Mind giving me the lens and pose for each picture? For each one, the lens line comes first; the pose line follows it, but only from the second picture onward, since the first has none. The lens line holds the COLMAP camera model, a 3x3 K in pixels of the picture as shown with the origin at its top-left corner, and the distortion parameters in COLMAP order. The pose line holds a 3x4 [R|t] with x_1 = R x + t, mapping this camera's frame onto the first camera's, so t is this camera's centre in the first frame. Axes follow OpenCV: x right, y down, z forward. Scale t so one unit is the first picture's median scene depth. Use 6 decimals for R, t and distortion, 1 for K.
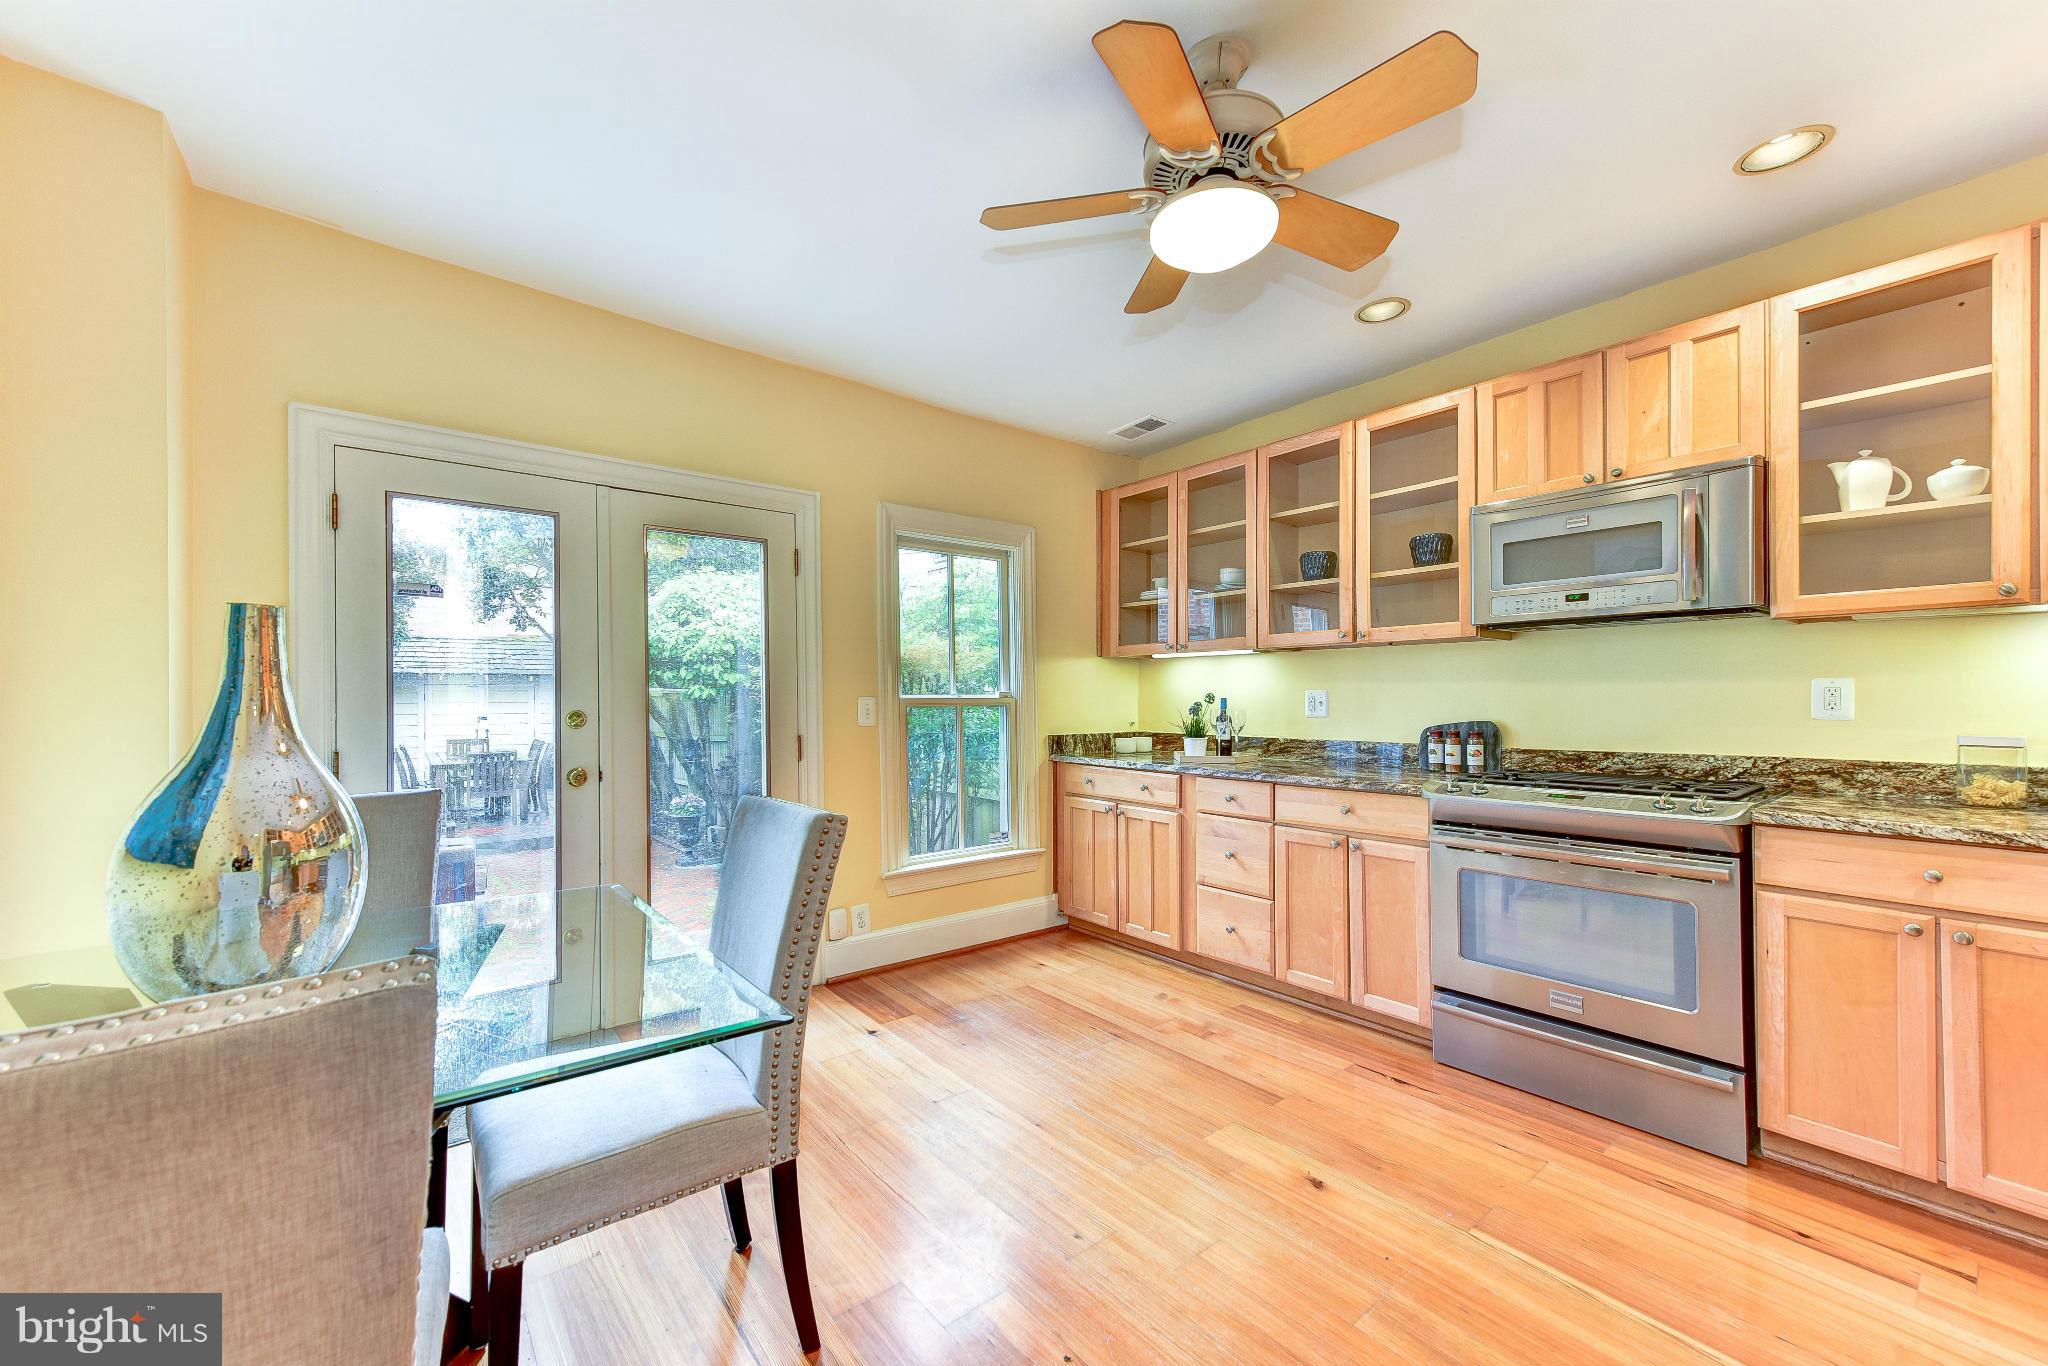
lens RADIAL K [[796.6, 0, 1017.4], [0, 796.6, 698.4], [0, 0, 1]] dist [0.014996, -0.000245]
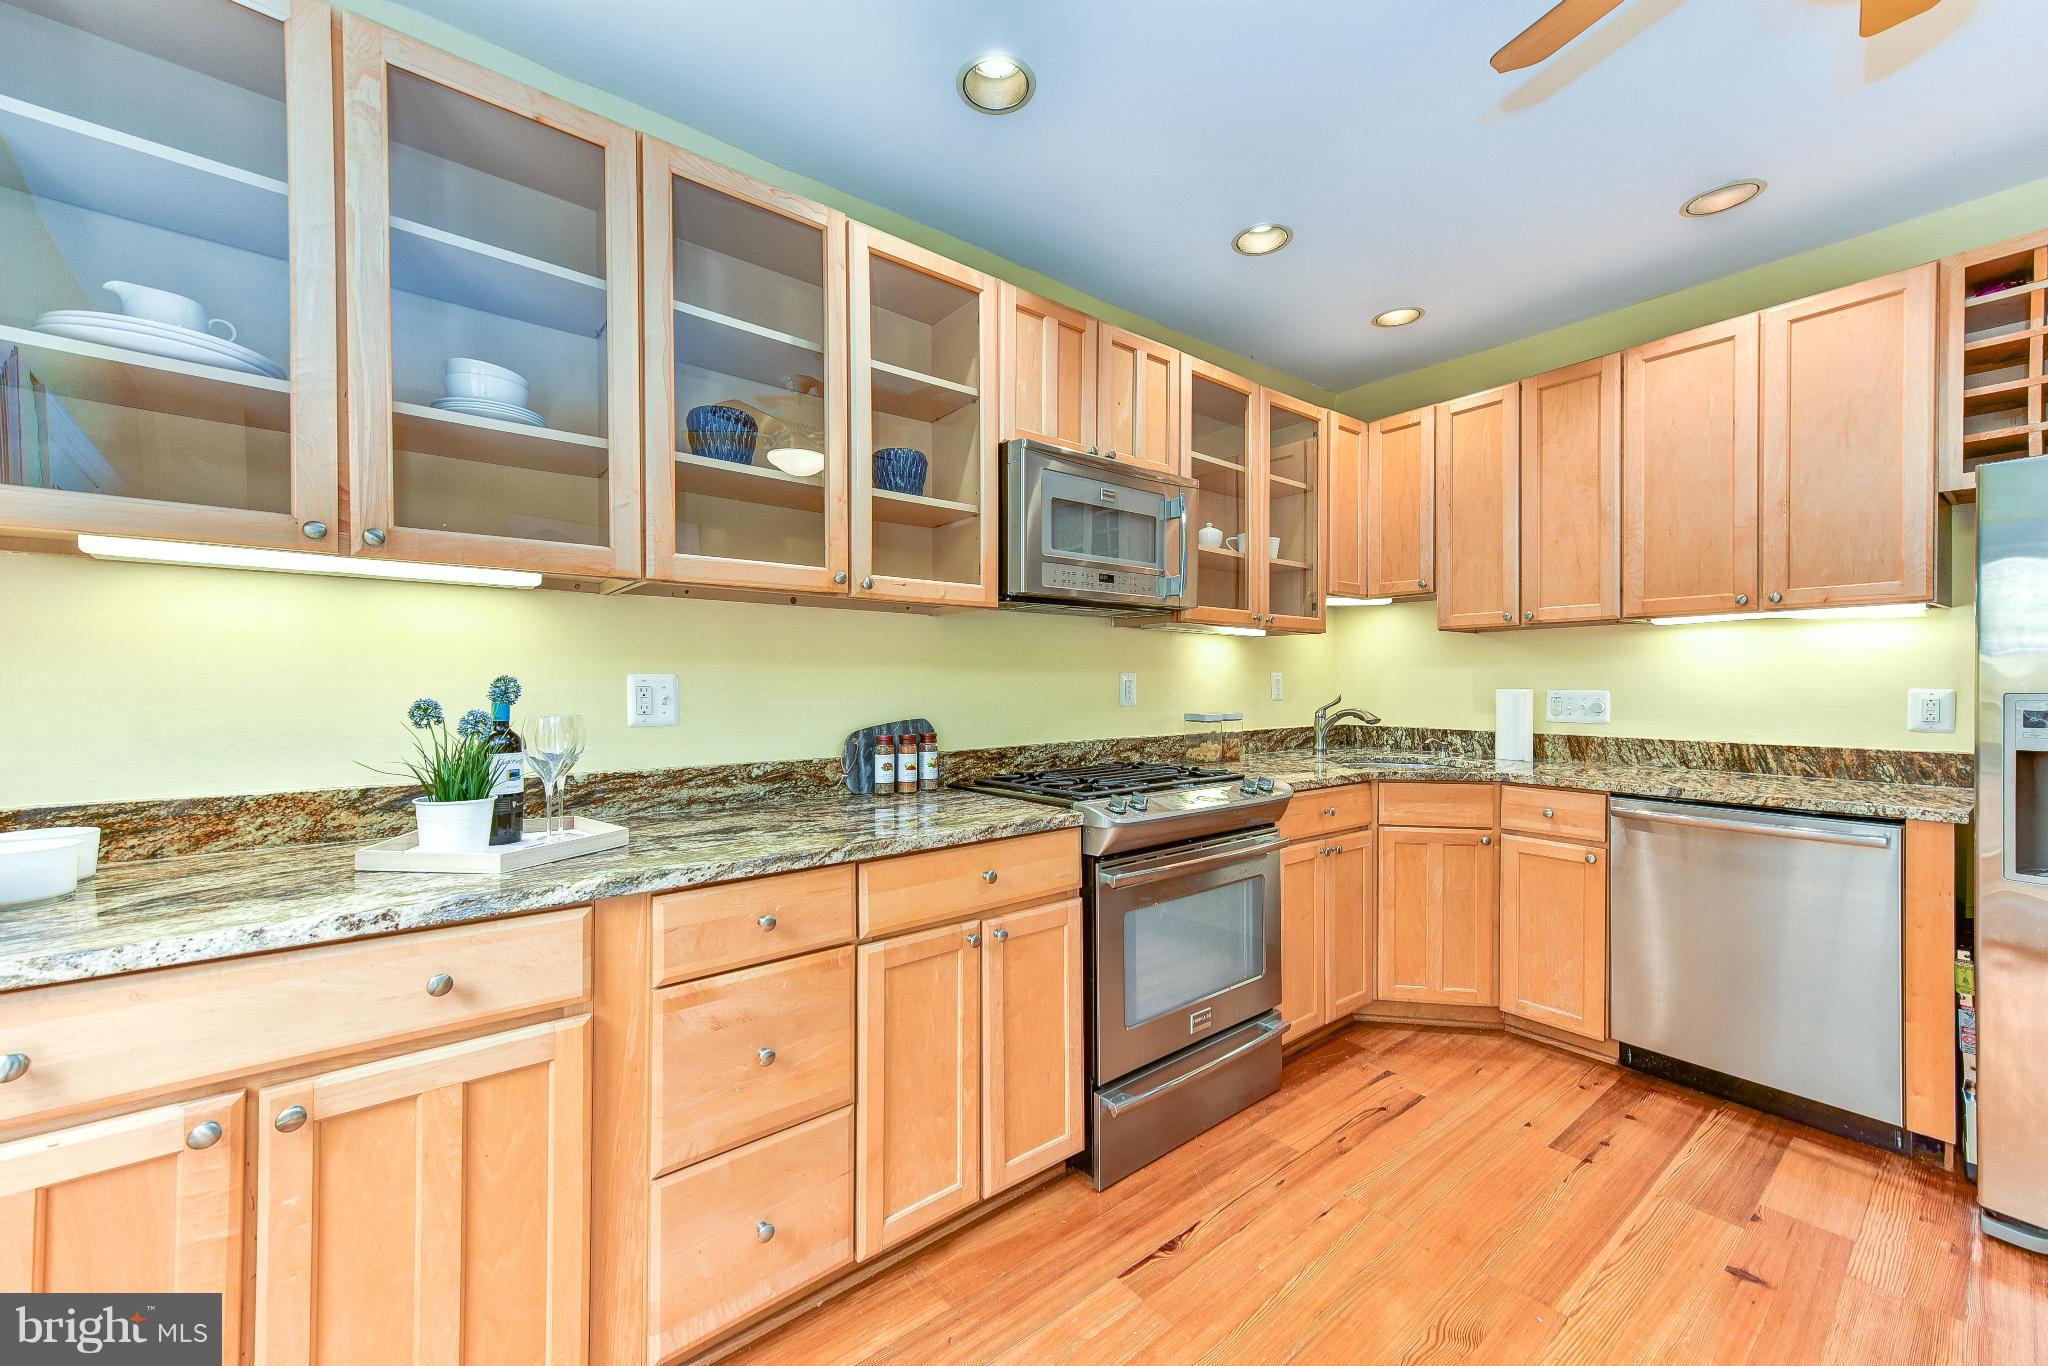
lens RADIAL K [[795.7, 0, 1019.7], [0, 795.7, 685.5], [0, 0, 1]] dist [0.014401, -0.000014]
pose [[-0.000776, 0.004496, 0.999990, -0.179484], [0.001376, 0.999989, -0.004495, 0.000082], [-0.999999, 0.001372, -0.000782, 0.951809]]
